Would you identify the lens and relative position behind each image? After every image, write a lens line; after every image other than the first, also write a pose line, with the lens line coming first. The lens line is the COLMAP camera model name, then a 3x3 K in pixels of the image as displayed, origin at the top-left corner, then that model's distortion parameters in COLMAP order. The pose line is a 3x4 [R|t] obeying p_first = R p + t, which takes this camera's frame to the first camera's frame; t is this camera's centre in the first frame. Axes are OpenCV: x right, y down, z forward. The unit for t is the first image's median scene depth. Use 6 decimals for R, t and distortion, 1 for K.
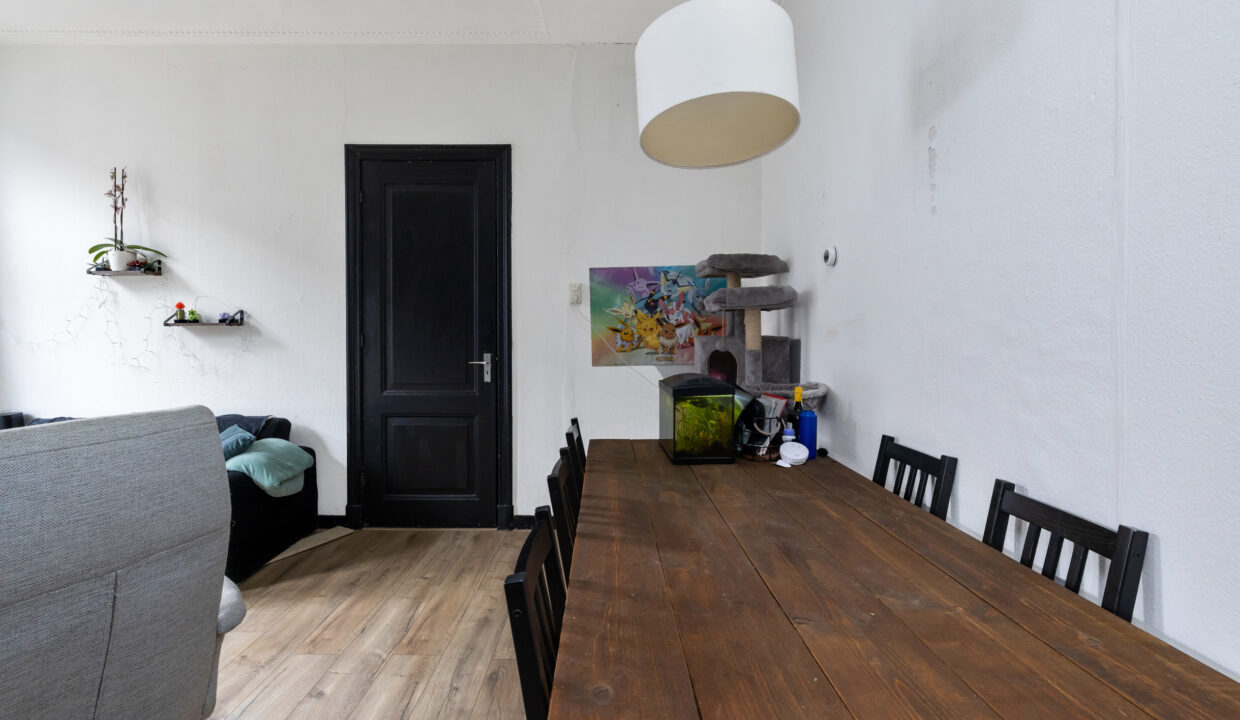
lens RADIAL K [[548.1, 0, 615.6], [0, 548.1, 341.4], [0, 0, 1]] dist [-0.000431, -0.000030]
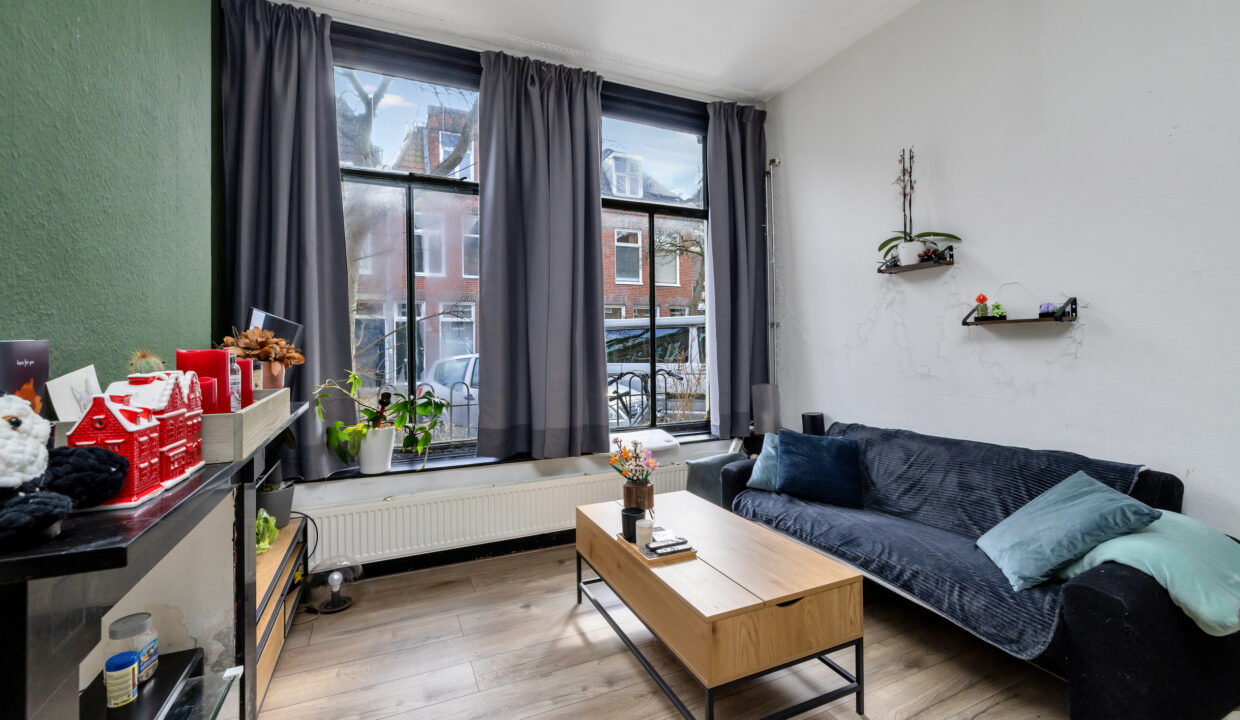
lens RADIAL K [[514.6, 0, 608.0], [0, 514.6, 349.6], [0, 0, 1]] dist [0.000518, -0.000014]
pose [[0.399027, 0.000864, -0.916939, -0.335644], [0.010755, 0.999926, 0.005622, -0.002965], [0.916876, -0.012105, 0.398989, 0.222759]]
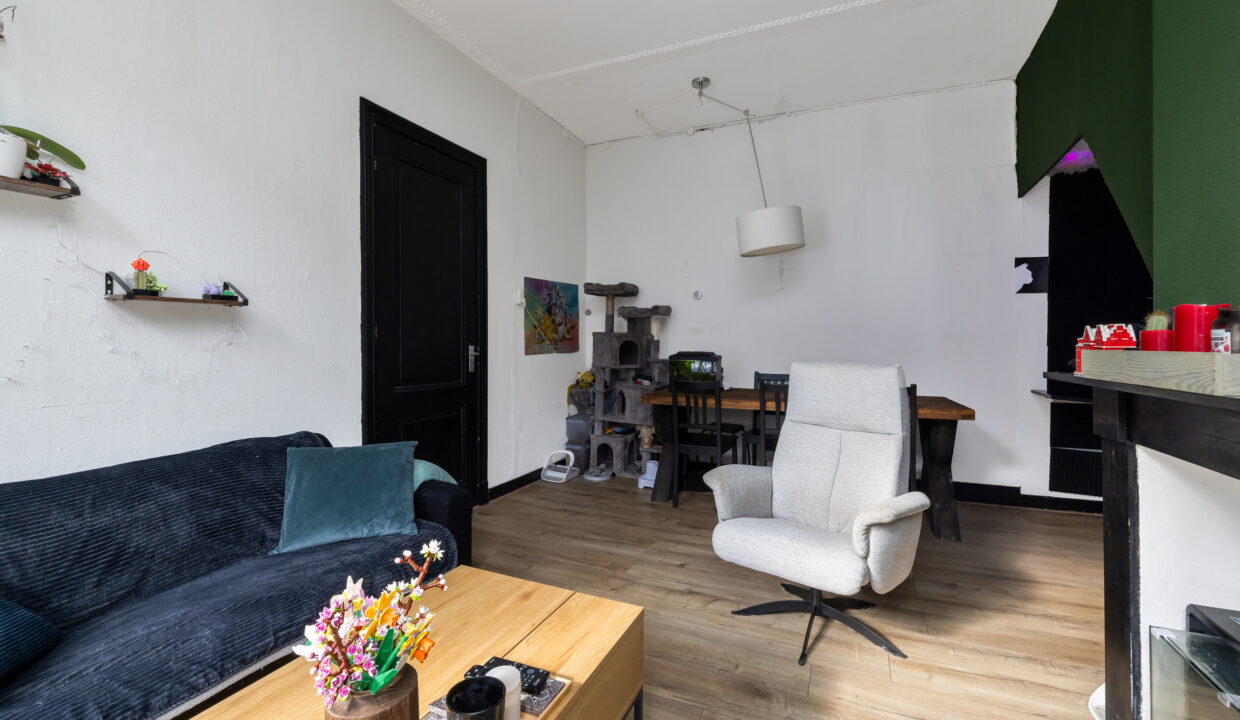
lens RADIAL K [[532.8, 0, 617.3], [0, 532.8, 340.9], [0, 0, 1]] dist [-0.000927, -0.000044]
pose [[0.400979, 0.000933, 0.916087, -1.089098], [0.005638, 0.999978, -0.003486, 0.018273], [-0.916070, 0.006563, 0.400965, 0.319341]]
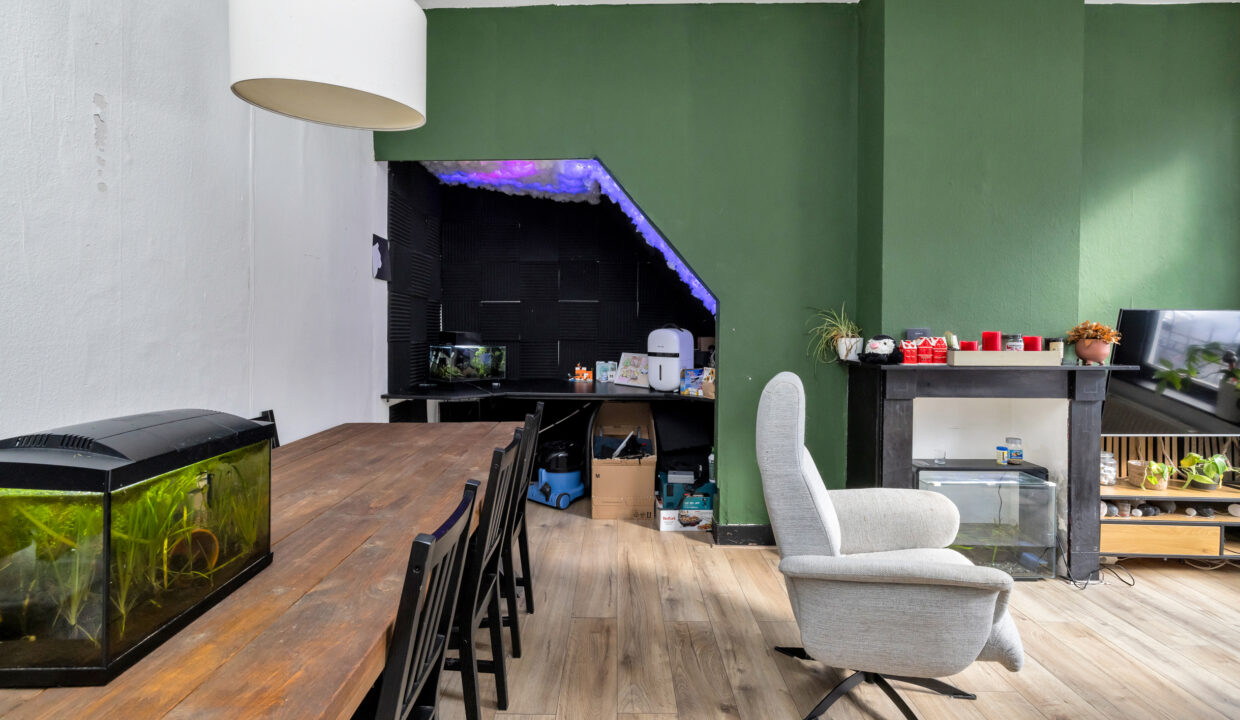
lens RADIAL K [[525.5, 0, 612.9], [0, 525.5, 330.0], [0, 0, 1]] dist [0.001335, 0.000060]
pose [[-0.999862, -0.010318, 0.013052, -0.135560], [-0.010192, 0.999901, 0.009692, -0.005866], [-0.013150, 0.009558, -0.999868, 0.895134]]
